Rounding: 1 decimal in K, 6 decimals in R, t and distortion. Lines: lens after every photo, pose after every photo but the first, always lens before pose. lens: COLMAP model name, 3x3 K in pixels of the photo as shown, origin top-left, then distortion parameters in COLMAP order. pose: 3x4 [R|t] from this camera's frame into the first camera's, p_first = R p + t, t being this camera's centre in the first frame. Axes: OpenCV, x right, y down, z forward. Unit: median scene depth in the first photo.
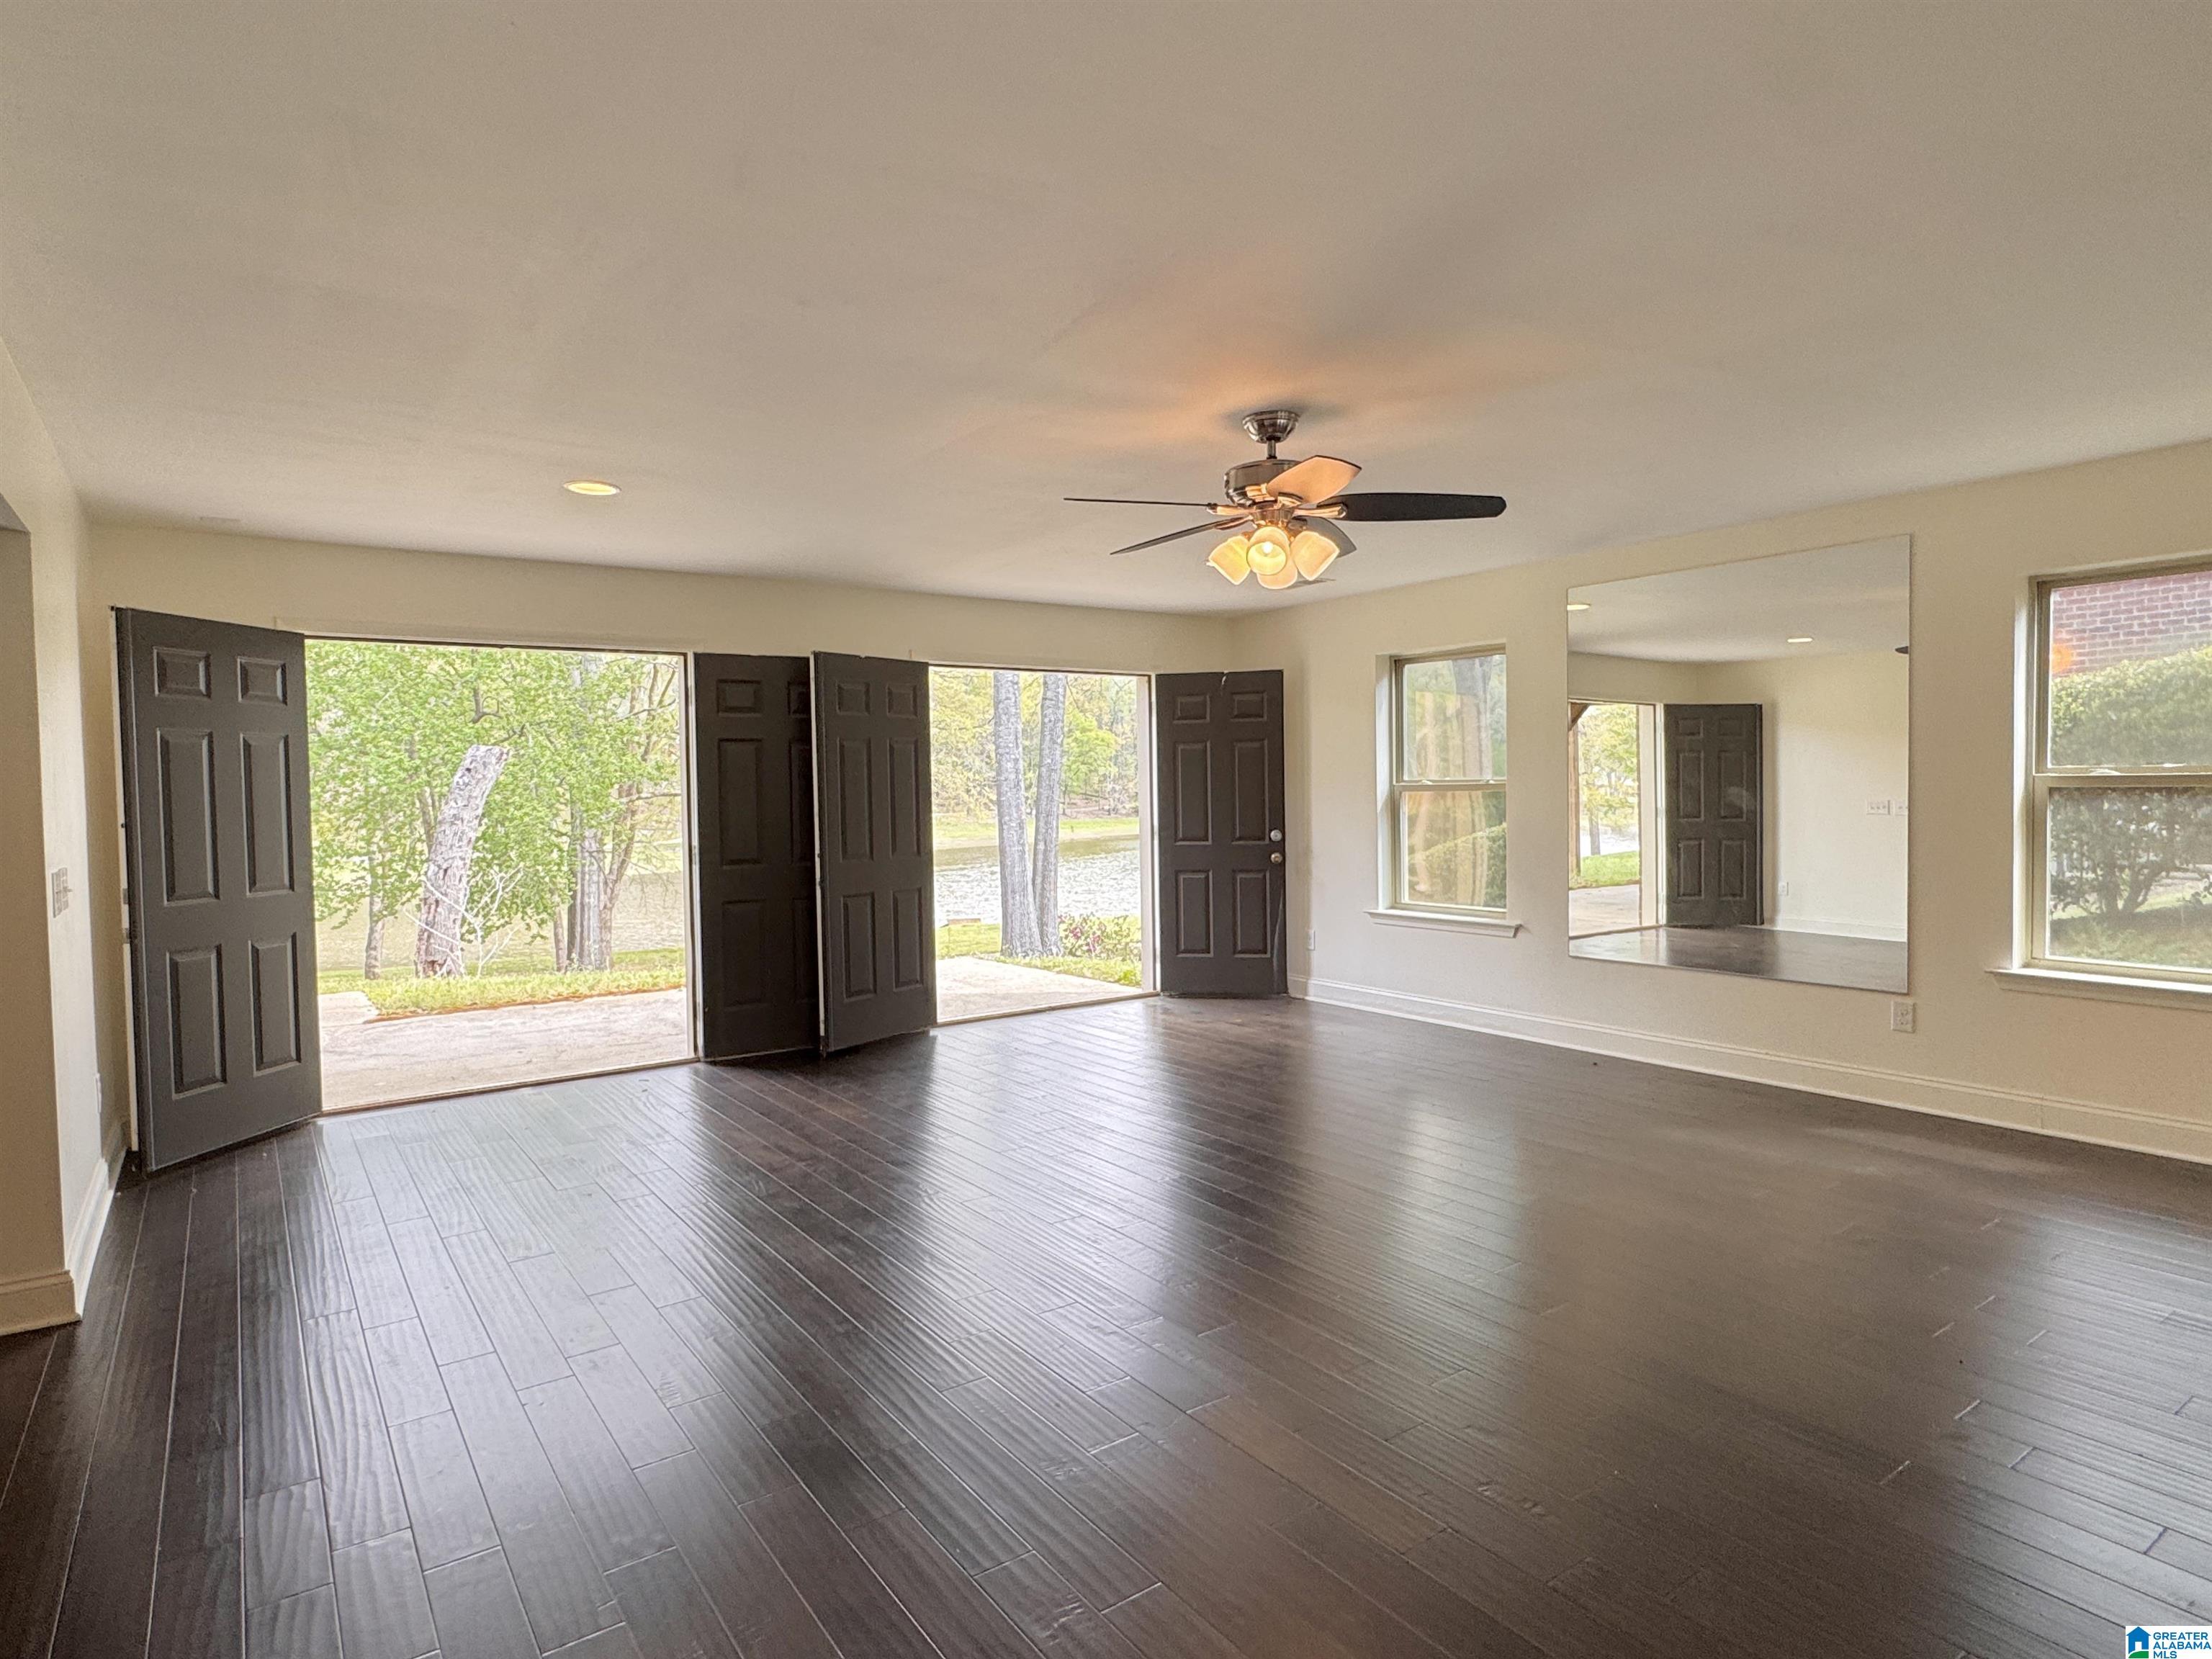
lens RADIAL K [[1226.3, 0, 1101.1], [0, 1226.3, 829.5], [0, 0, 1]] dist [-0.000668, -0.000227]
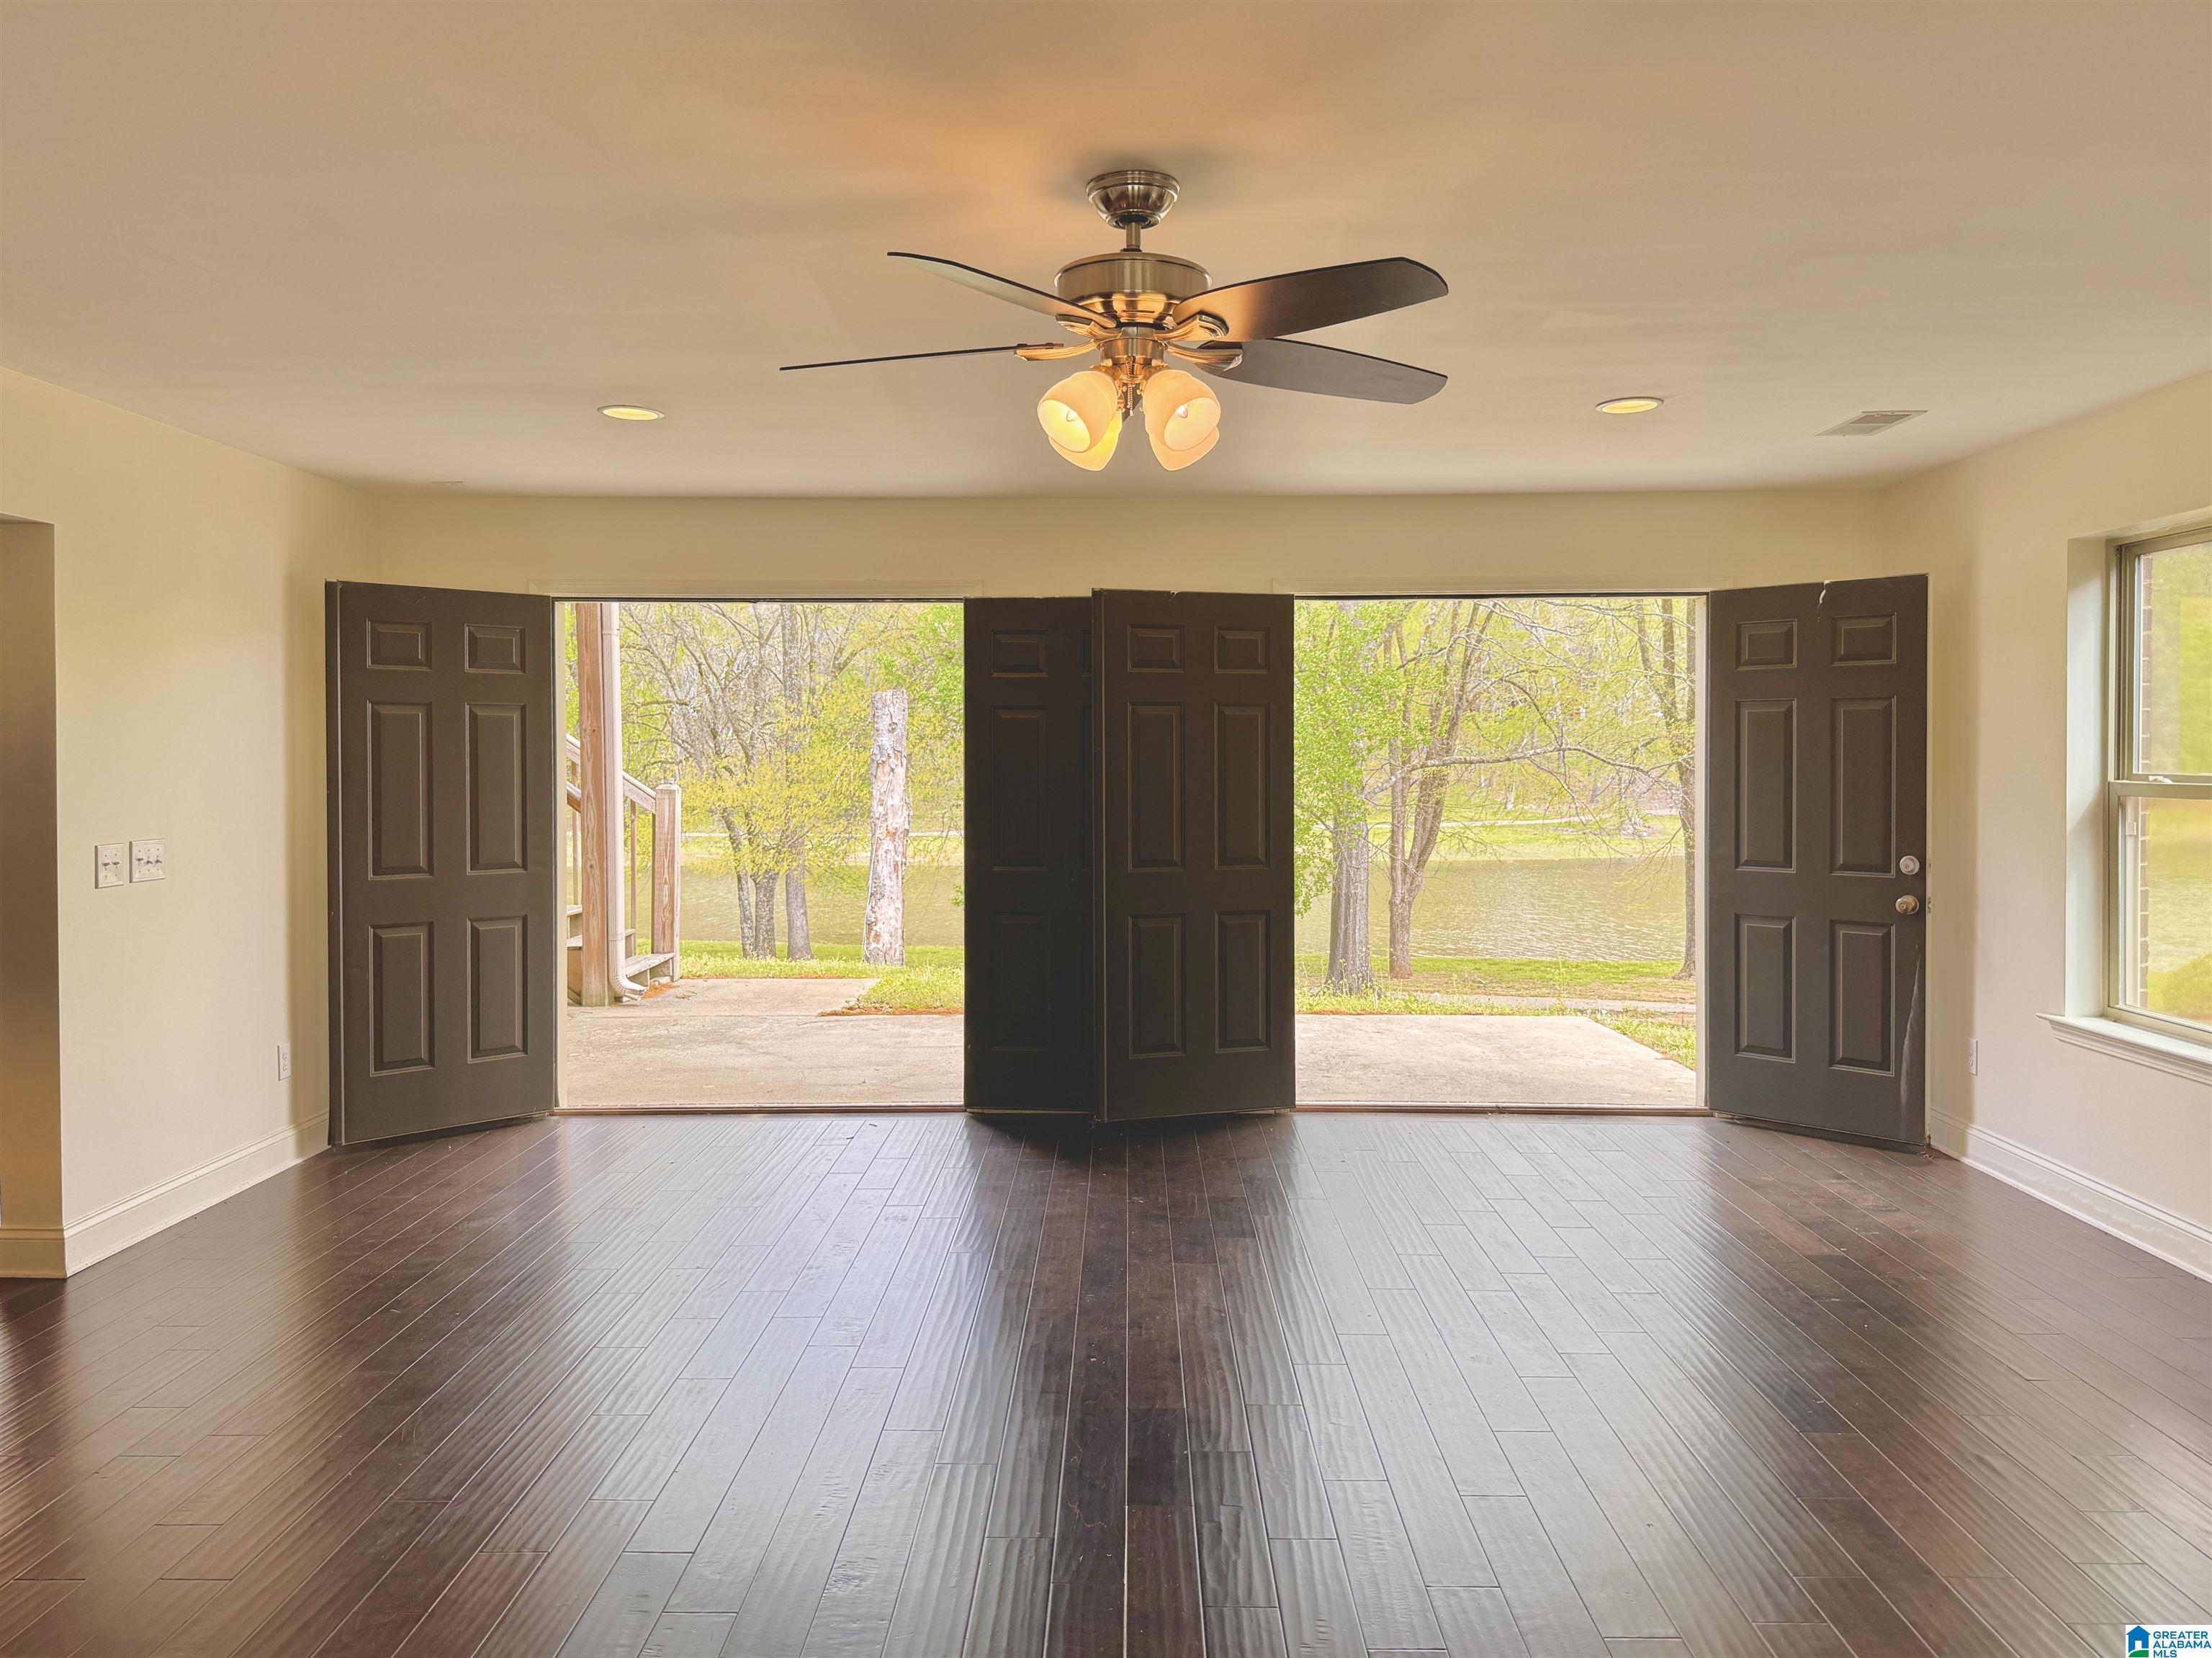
lens RADIAL K [[1600.6, 0, 1104.0], [0, 1600.6, 784.8], [0, 0, 1]] dist [0.115996, -0.163853]
pose [[0.808004, 0.026036, -0.588601, 0.292414], [-0.033533, 0.999436, -0.001824, -0.018959], [0.588221, 0.021212, 0.808422, 0.171063]]
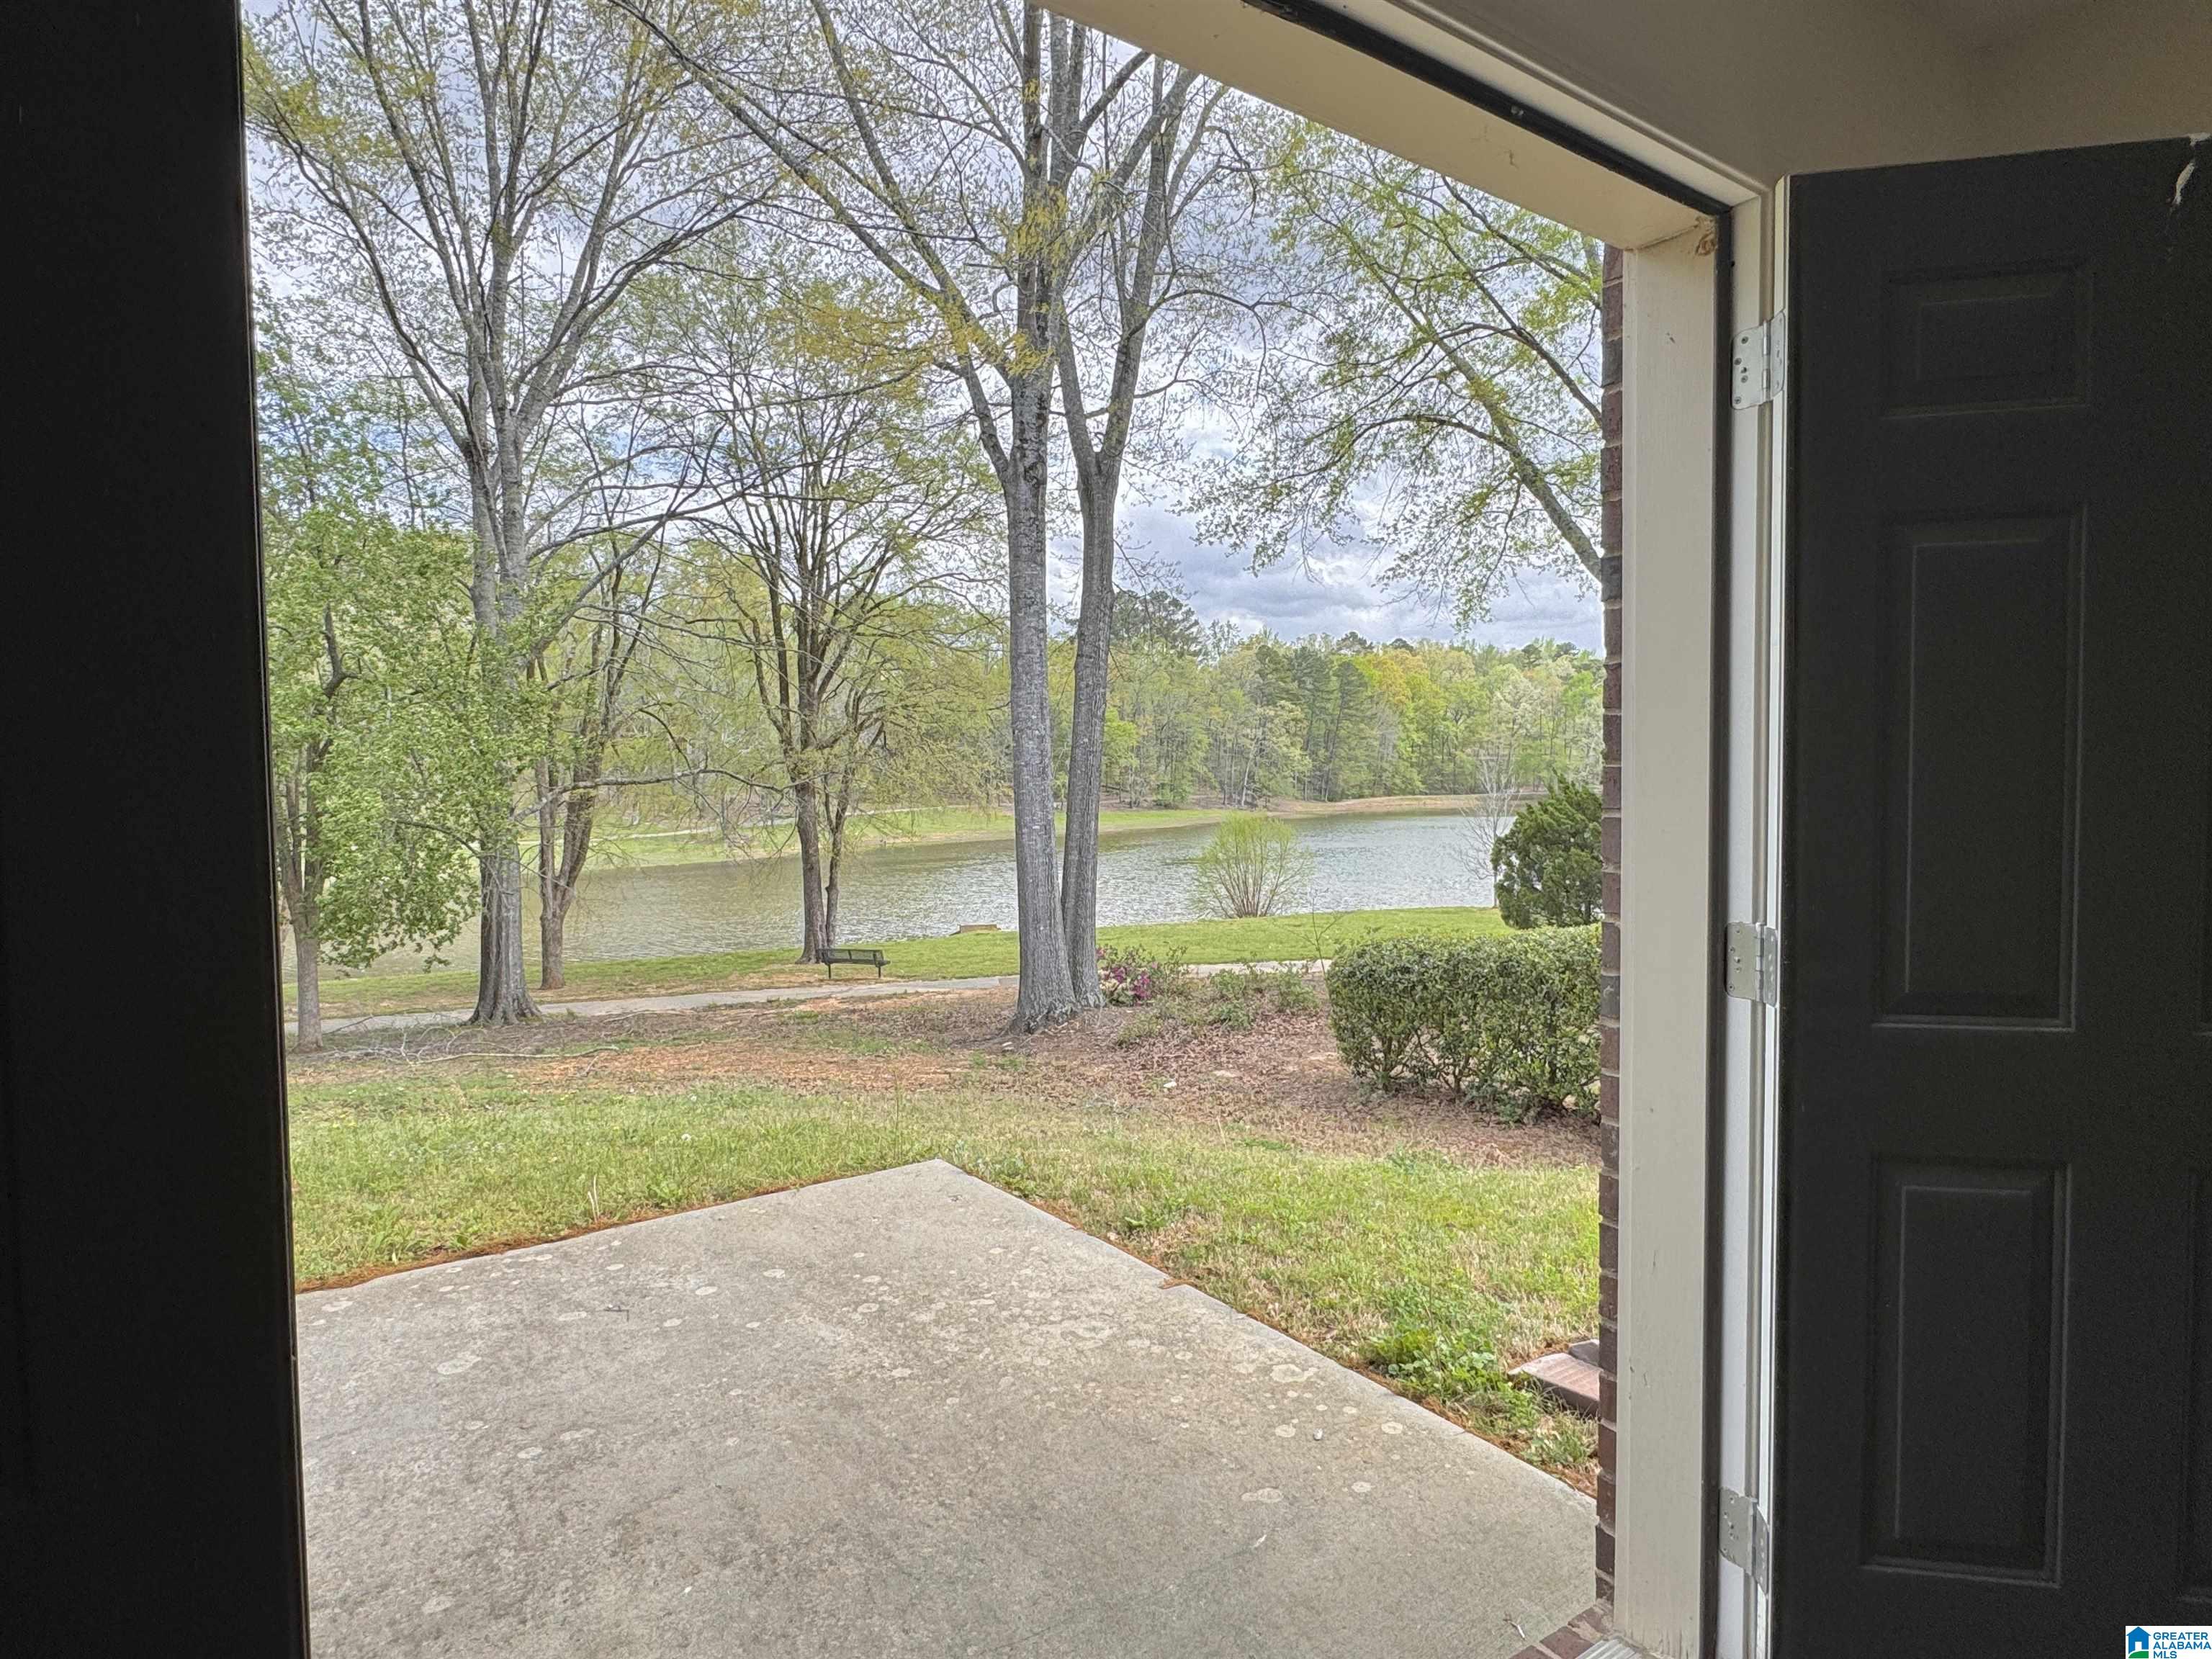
lens RADIAL K [[1221.9, 0, 1110.3], [0, 1221.9, 839.8], [0, 0, 1]] dist [-0.002189, -0.000002]
pose [[0.999946, 0.007217, -0.007509, -0.066962], [-0.007106, 0.999867, 0.014696, -0.021698], [0.007614, -0.014642, 0.999864, 0.830768]]
